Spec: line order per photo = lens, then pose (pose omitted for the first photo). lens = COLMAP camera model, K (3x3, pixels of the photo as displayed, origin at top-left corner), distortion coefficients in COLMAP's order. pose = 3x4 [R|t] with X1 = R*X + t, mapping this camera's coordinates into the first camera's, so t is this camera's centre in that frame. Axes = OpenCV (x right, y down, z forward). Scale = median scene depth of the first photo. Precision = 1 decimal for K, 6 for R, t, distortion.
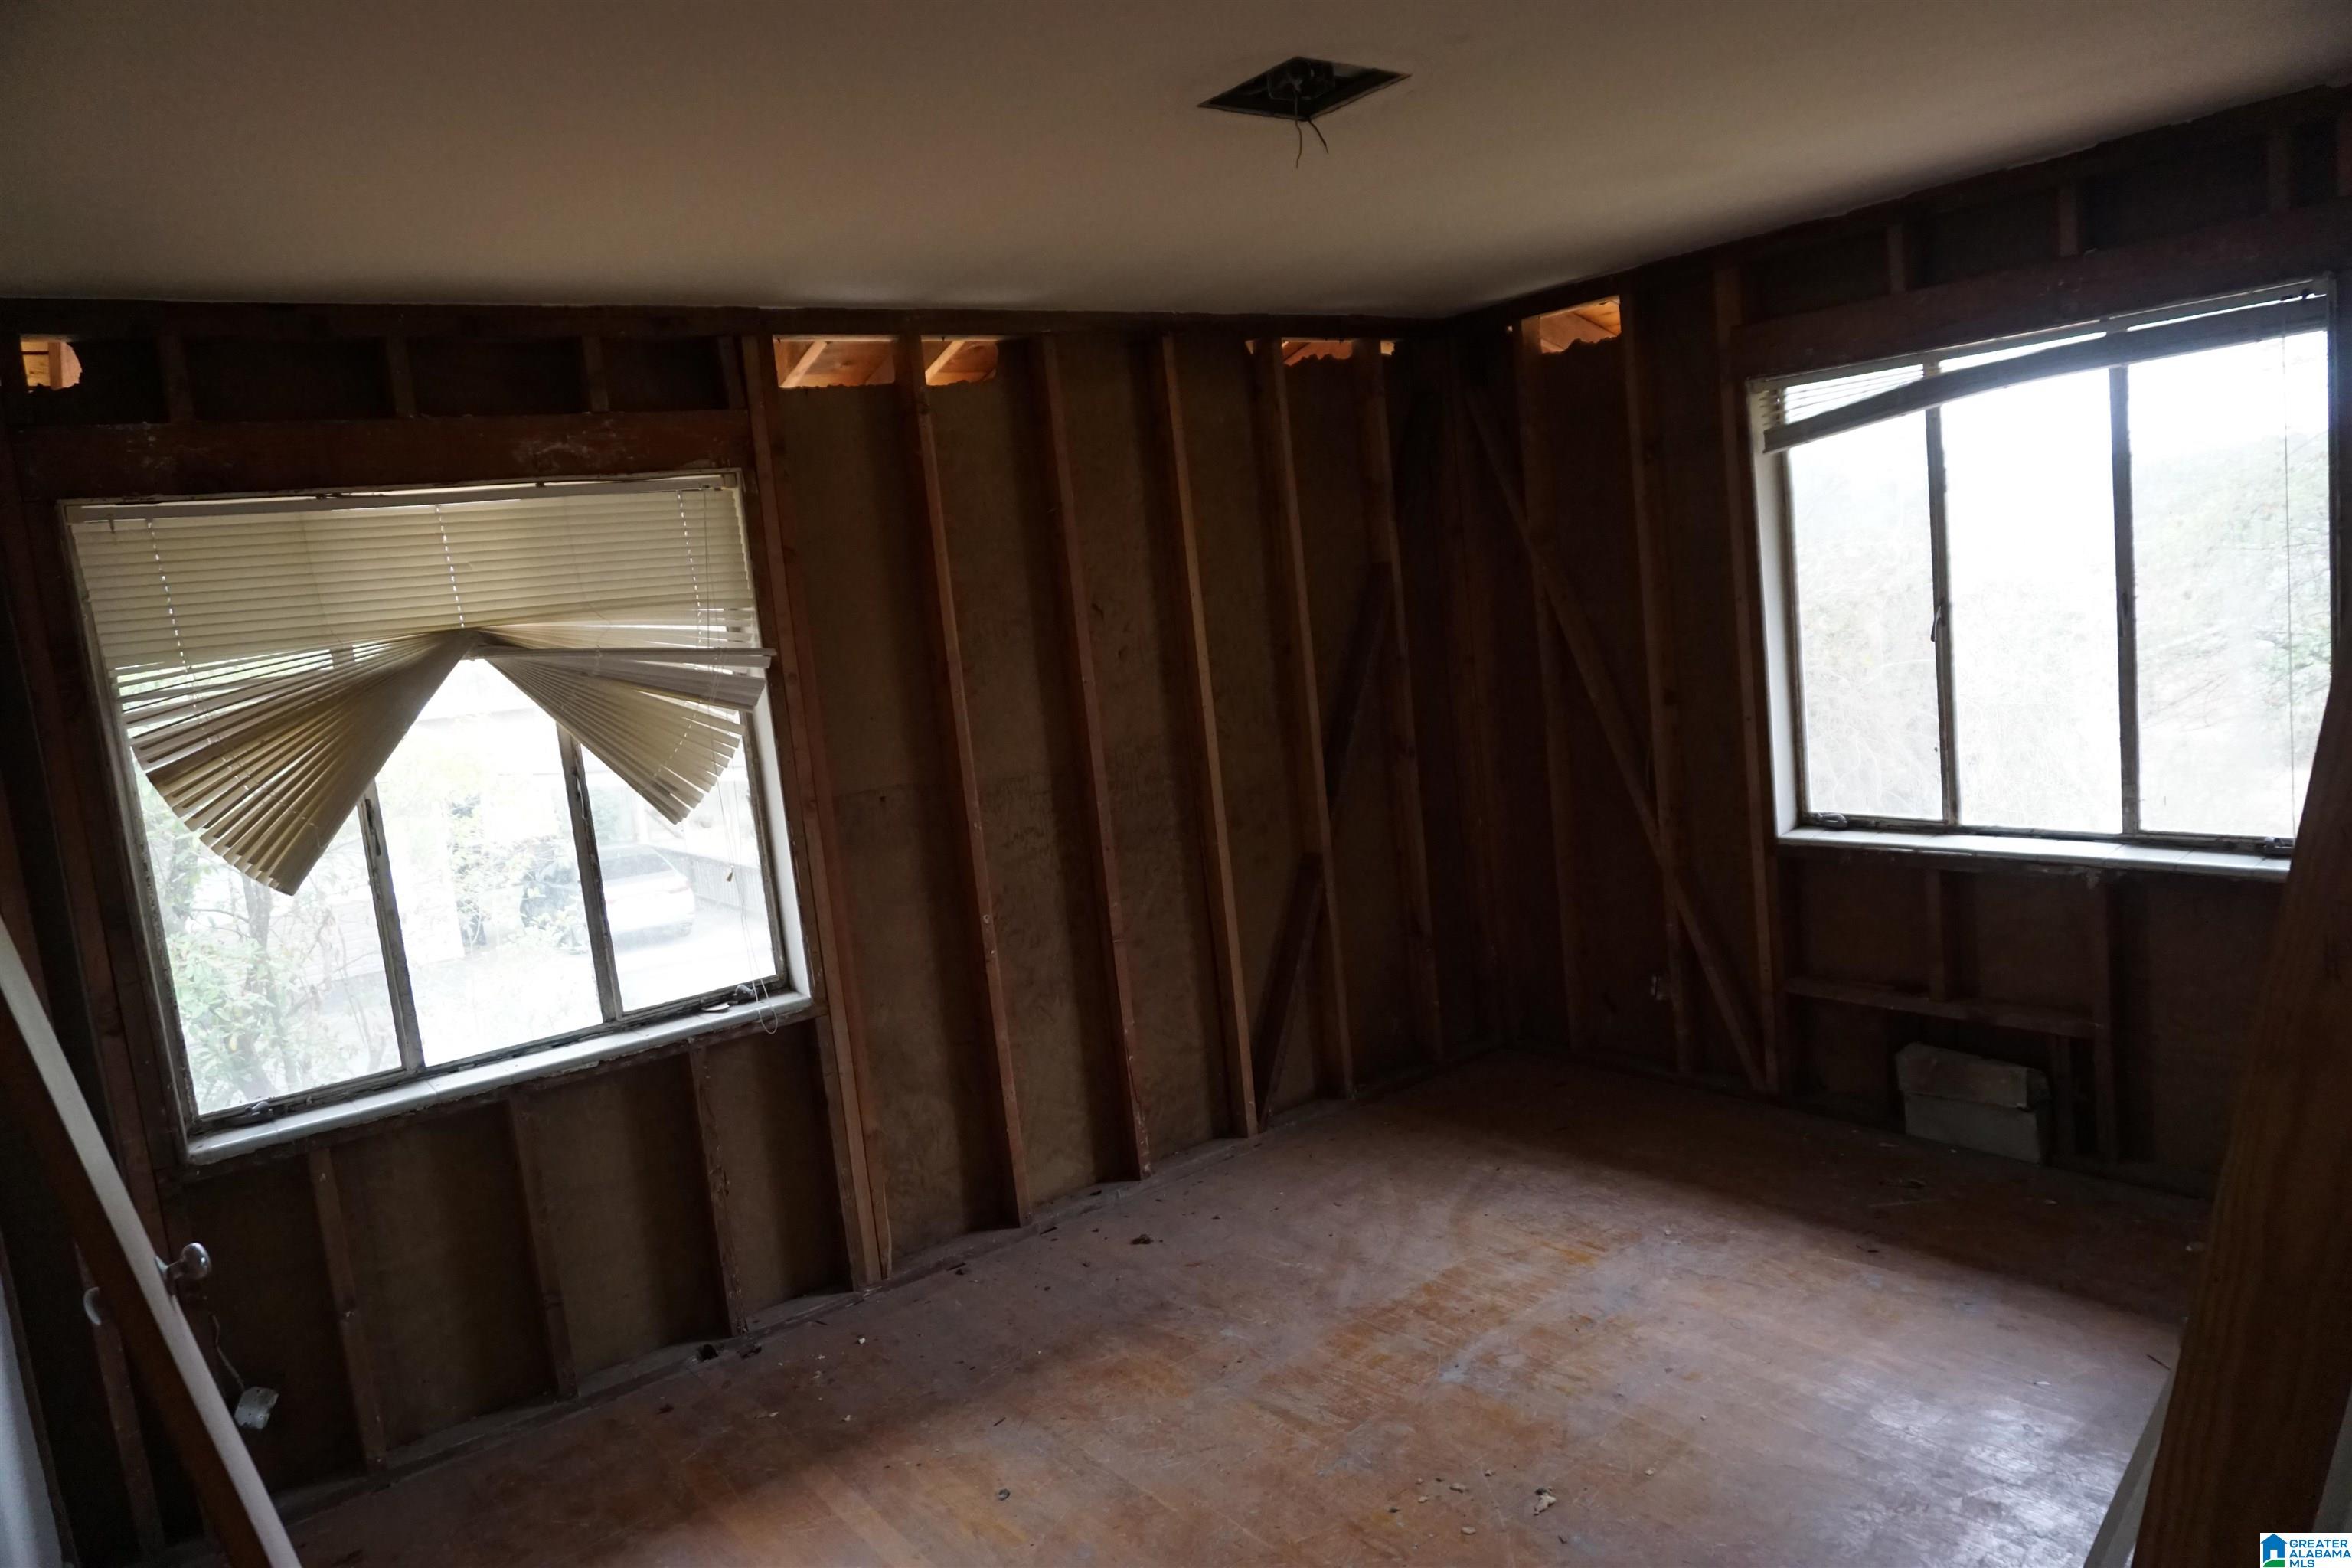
lens RADIAL K [[1575.0, 0, 1178.7], [0, 1575.0, 787.2], [0, 0, 1]] dist [-0.046244, 0.027044]
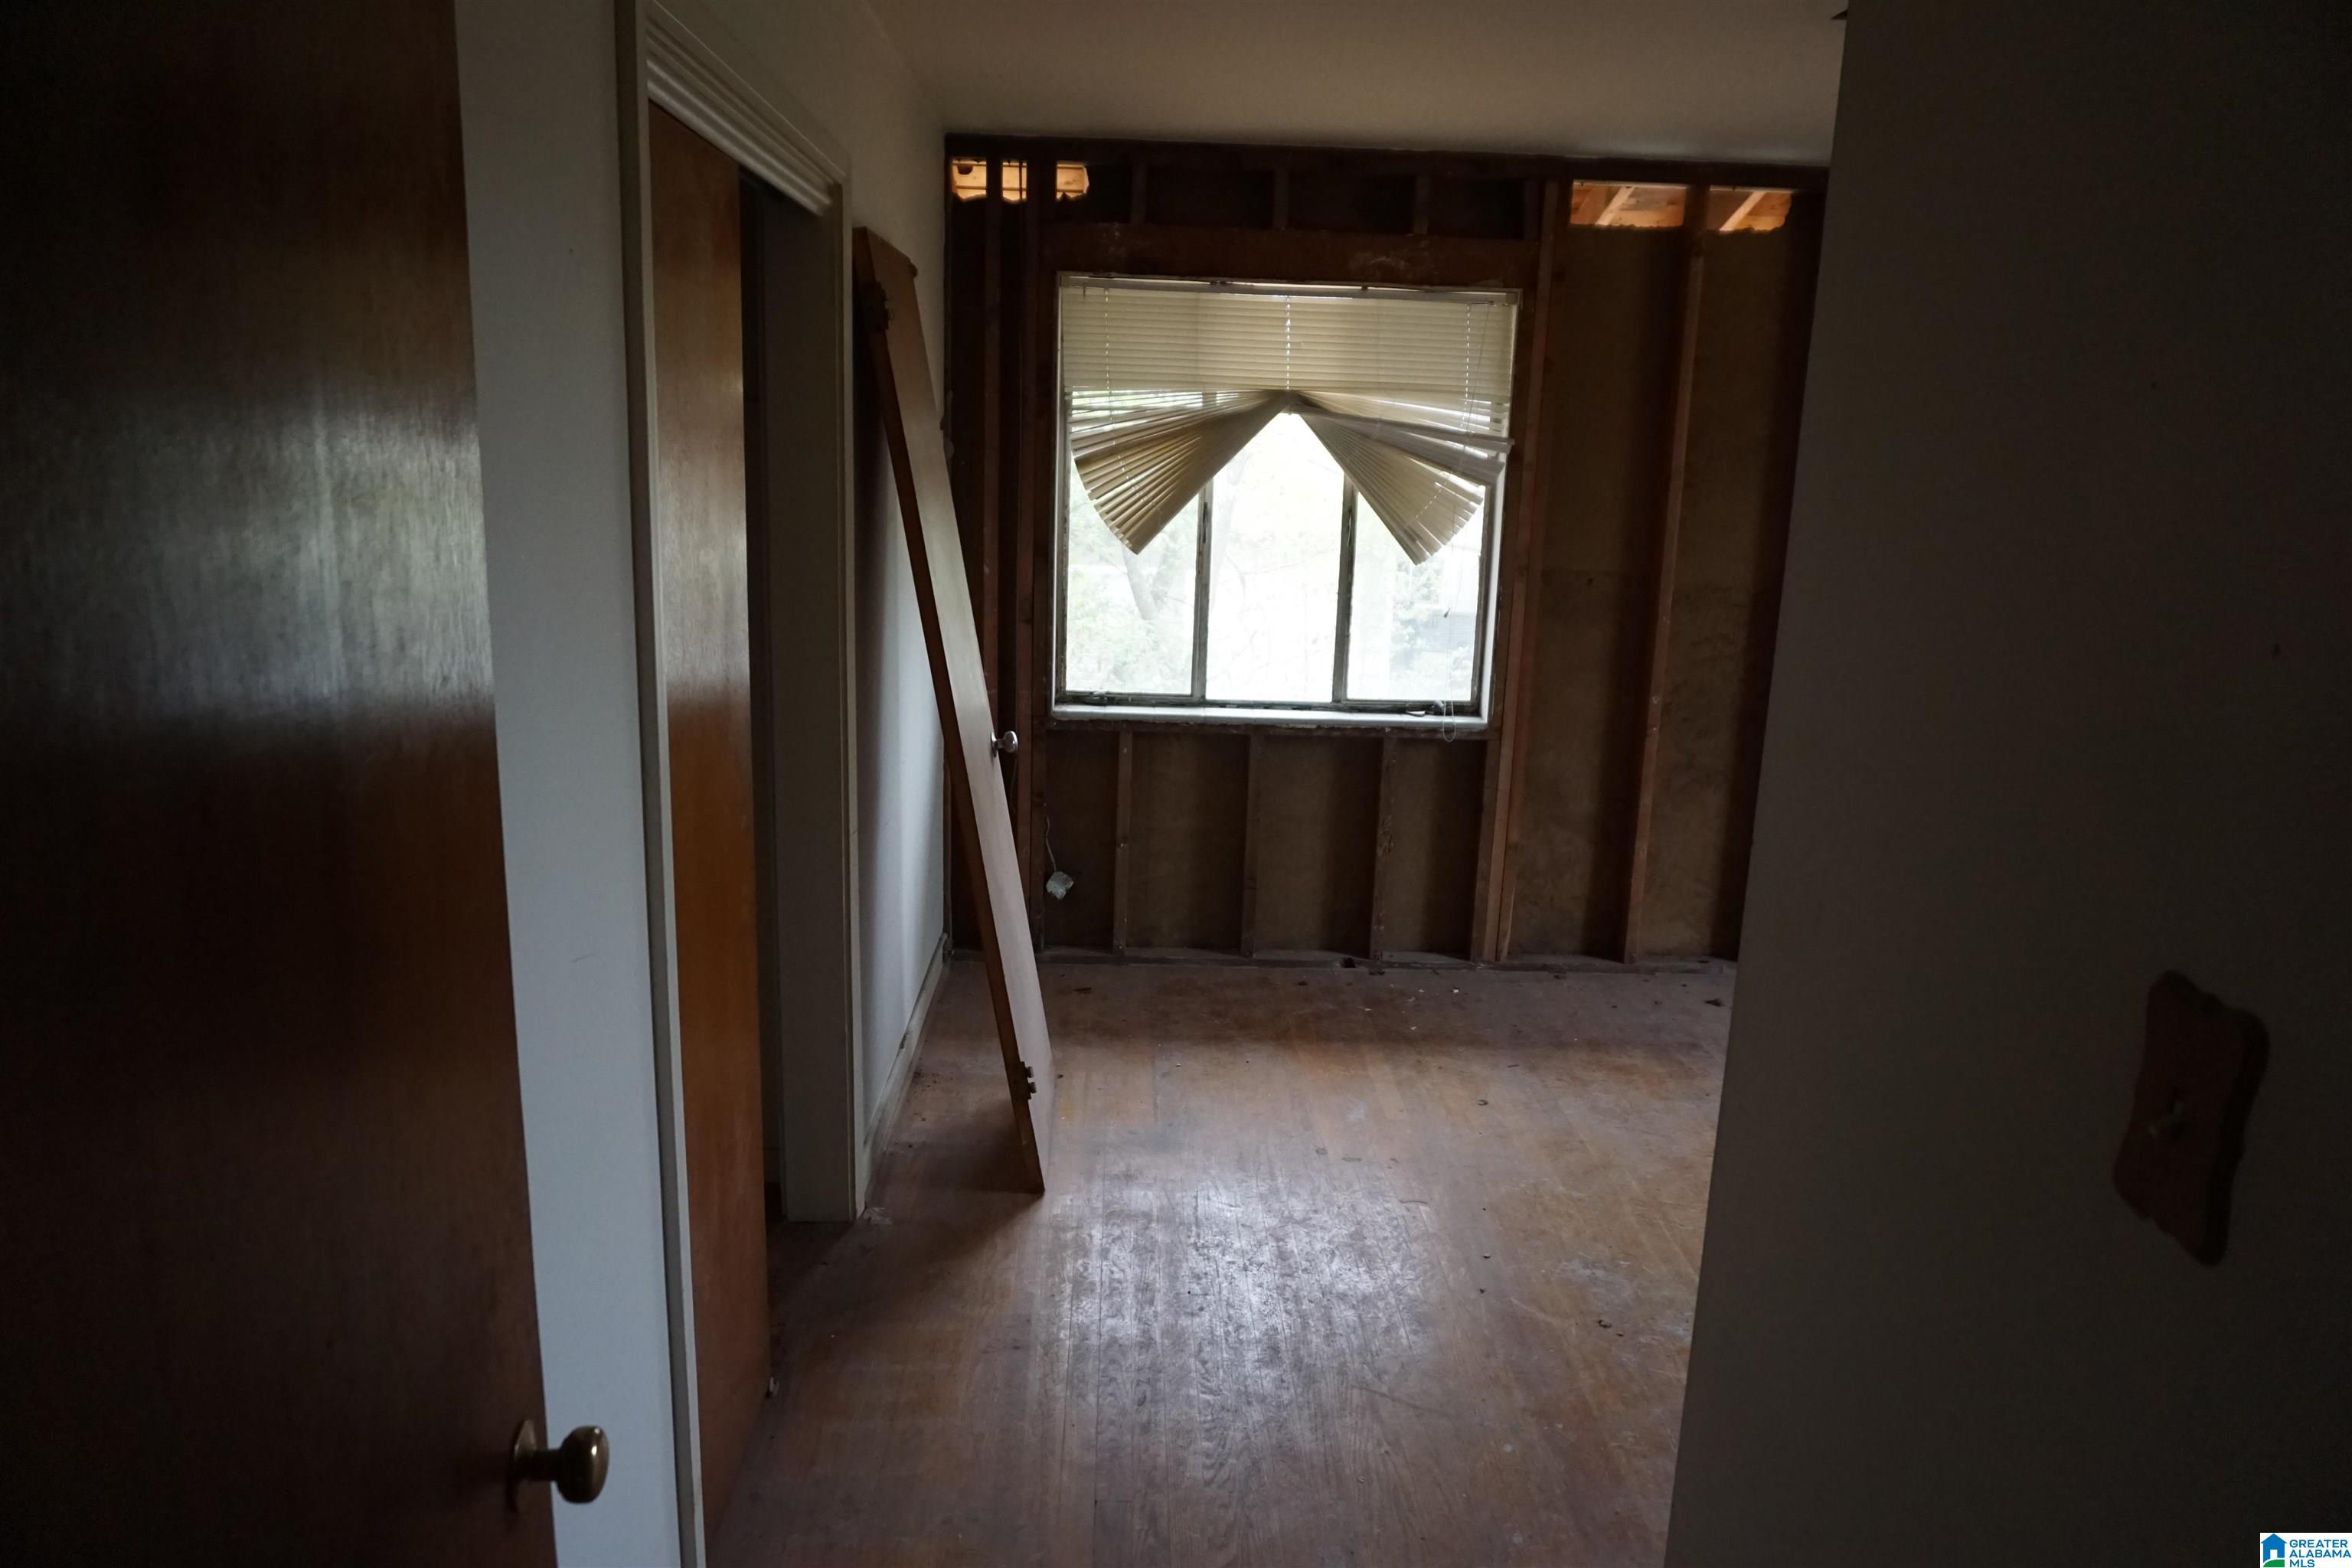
lens RADIAL K [[1575.0, 0, 1175.4], [0, 1575.0, 778.6], [0, 0, 1]] dist [-0.046244, 0.027044]
pose [[0.804758, 0.251402, -0.537737, 0.270198], [-0.190334, 0.967341, 0.167403, 0.014948], [0.562261, -0.032370, 0.826326, -0.191585]]
